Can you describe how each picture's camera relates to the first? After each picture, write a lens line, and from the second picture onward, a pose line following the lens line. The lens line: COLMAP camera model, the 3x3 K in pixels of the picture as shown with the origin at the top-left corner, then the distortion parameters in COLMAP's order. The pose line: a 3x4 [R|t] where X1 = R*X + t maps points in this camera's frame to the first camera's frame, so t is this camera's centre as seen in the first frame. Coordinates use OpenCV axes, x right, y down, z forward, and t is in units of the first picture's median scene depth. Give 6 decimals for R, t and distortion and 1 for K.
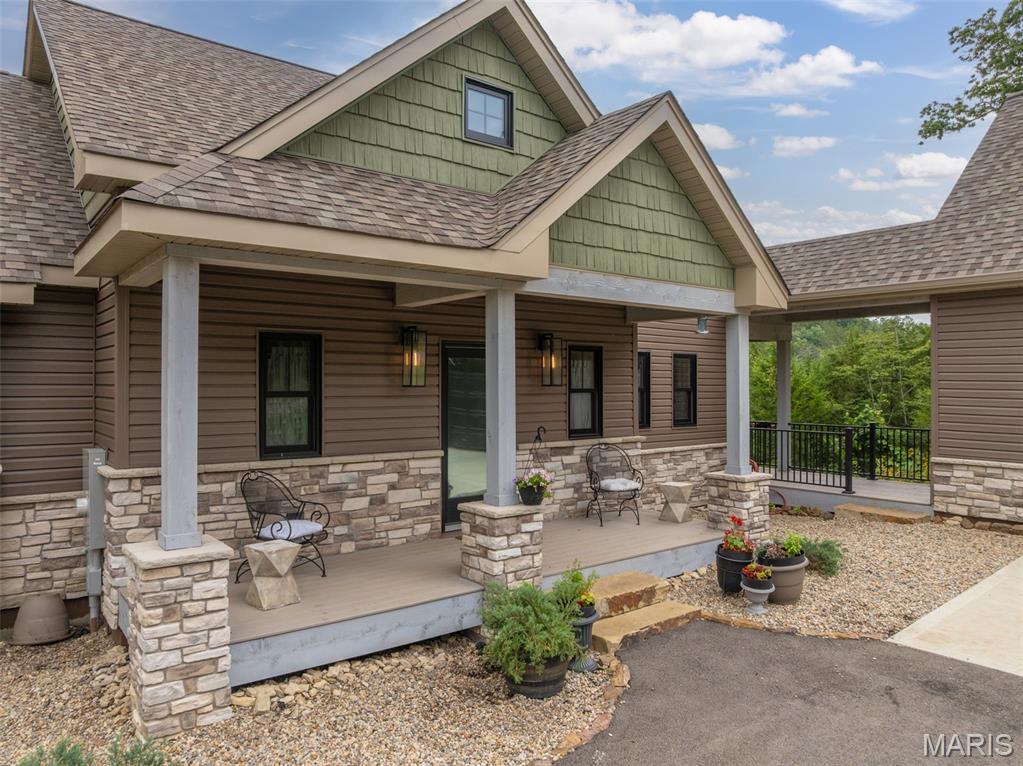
lens RADIAL K [[711.8, 0, 513.0], [0, 711.8, 373.2], [0, 0, 1]] dist [-0.005174, -0.000261]
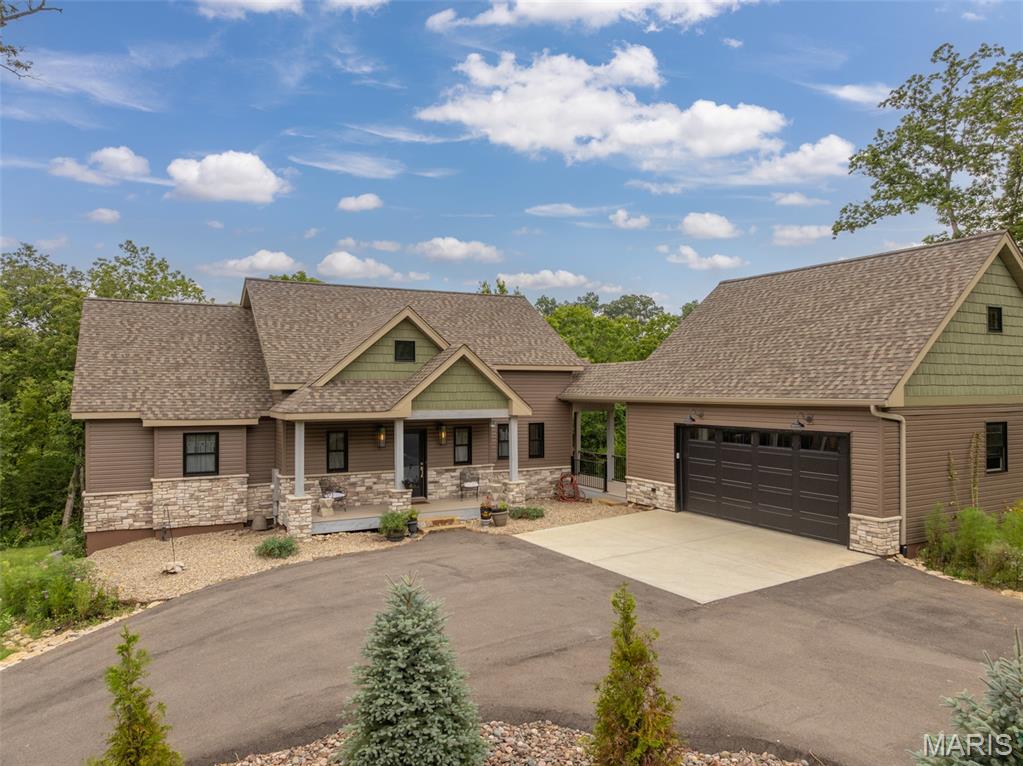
lens RADIAL K [[723.7, 0, 511.5], [0, 723.7, 383.0], [0, 0, 1]] dist [0.074065, -0.000479]
pose [[0.983273, -0.004518, -0.182083, 0.912974], [0.005531, 0.999972, 0.005054, -0.254006], [0.182055, -0.005977, 0.983270, -1.764497]]
